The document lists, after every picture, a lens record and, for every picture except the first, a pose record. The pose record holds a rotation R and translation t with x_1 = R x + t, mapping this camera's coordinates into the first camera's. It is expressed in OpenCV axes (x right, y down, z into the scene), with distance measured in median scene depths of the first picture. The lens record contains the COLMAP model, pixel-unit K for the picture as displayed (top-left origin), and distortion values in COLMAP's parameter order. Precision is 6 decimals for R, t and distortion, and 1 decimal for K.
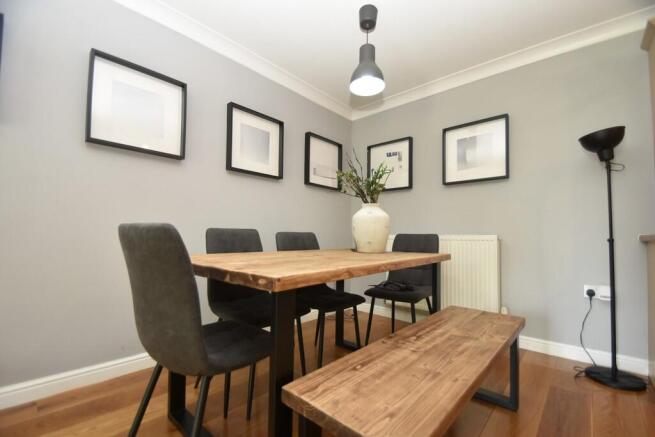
lens RADIAL K [[282.7, 0, 329.9], [0, 282.7, 224.9], [0, 0, 1]] dist [-0.000728, -0.000051]
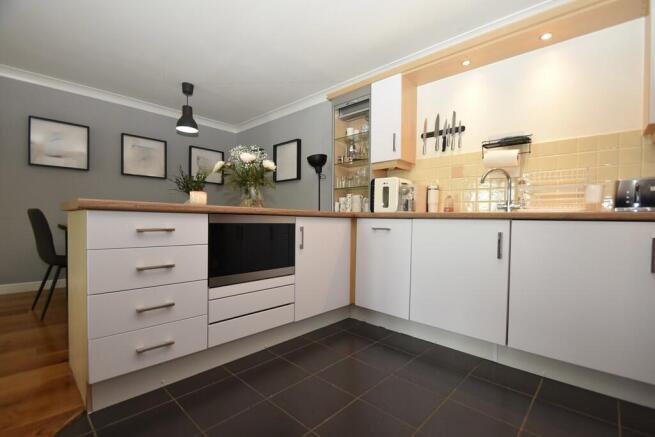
lens RADIAL K [[290.7, 0, 325.3], [0, 290.7, 222.9], [0, 0, 1]] dist [0.001283, 0.000327]
pose [[0.999228, 0.006972, -0.038671, 1.054276], [-0.004601, 0.998123, 0.061071, -0.026704], [0.039024, -0.060846, 0.997384, -0.788606]]
